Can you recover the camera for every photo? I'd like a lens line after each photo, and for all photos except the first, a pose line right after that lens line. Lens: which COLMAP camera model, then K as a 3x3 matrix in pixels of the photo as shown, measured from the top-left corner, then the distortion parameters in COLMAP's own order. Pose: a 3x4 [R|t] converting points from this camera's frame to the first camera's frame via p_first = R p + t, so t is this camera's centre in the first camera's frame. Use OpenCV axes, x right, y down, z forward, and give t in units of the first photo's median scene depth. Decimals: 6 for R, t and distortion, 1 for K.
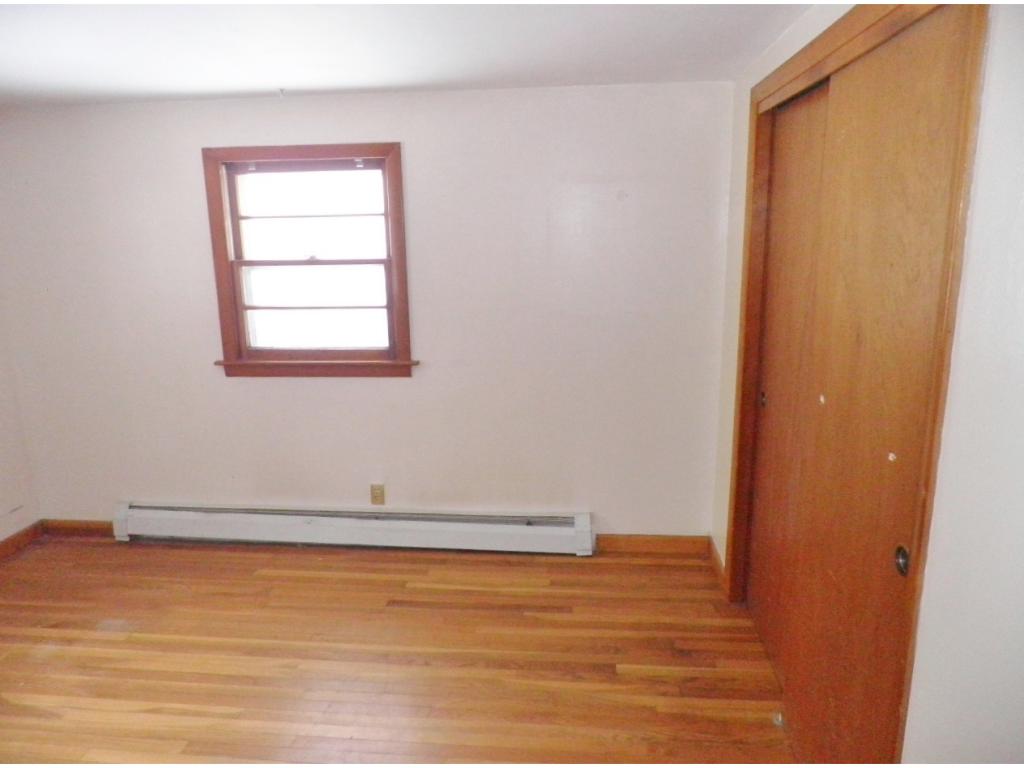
lens RADIAL K [[698.7, 0, 512.8], [0, 698.7, 386.5], [0, 0, 1]] dist [-0.022104, -0.000627]
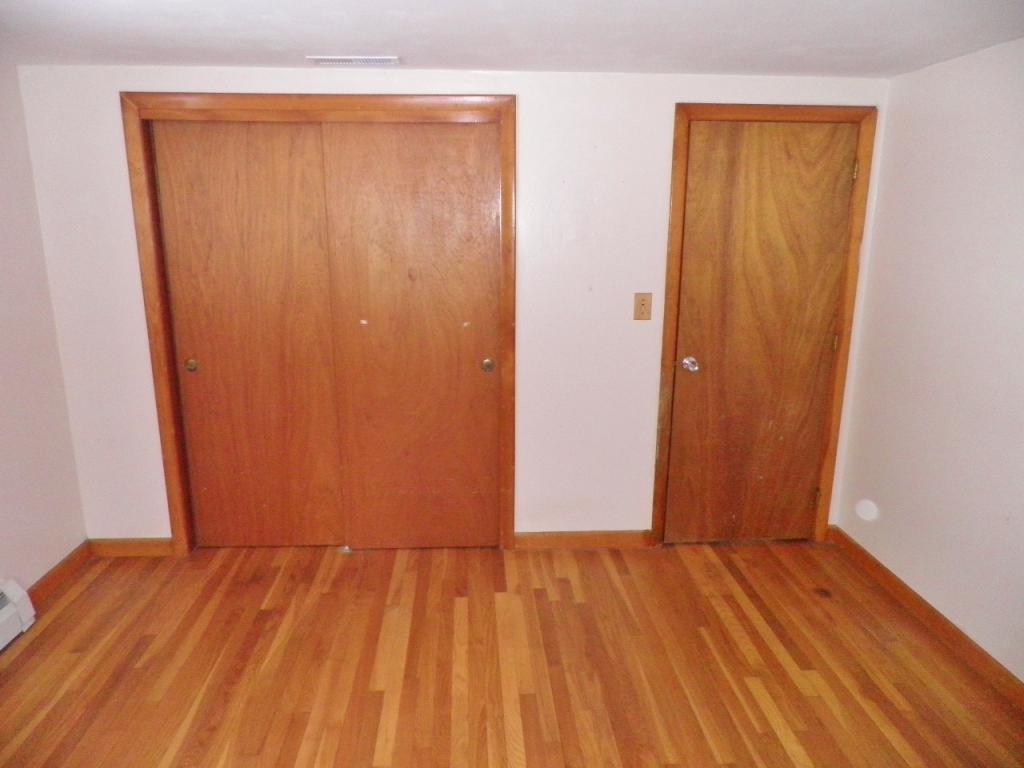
lens RADIAL K [[698.7, 0, 513.3], [0, 698.7, 385.3], [0, 0, 1]] dist [-0.022104, -0.000627]
pose [[-0.152192, -0.208496, 0.966109, -0.824746], [0.235371, 0.941728, 0.240312, -0.085431], [-0.959916, 0.263967, -0.094249, 0.601630]]
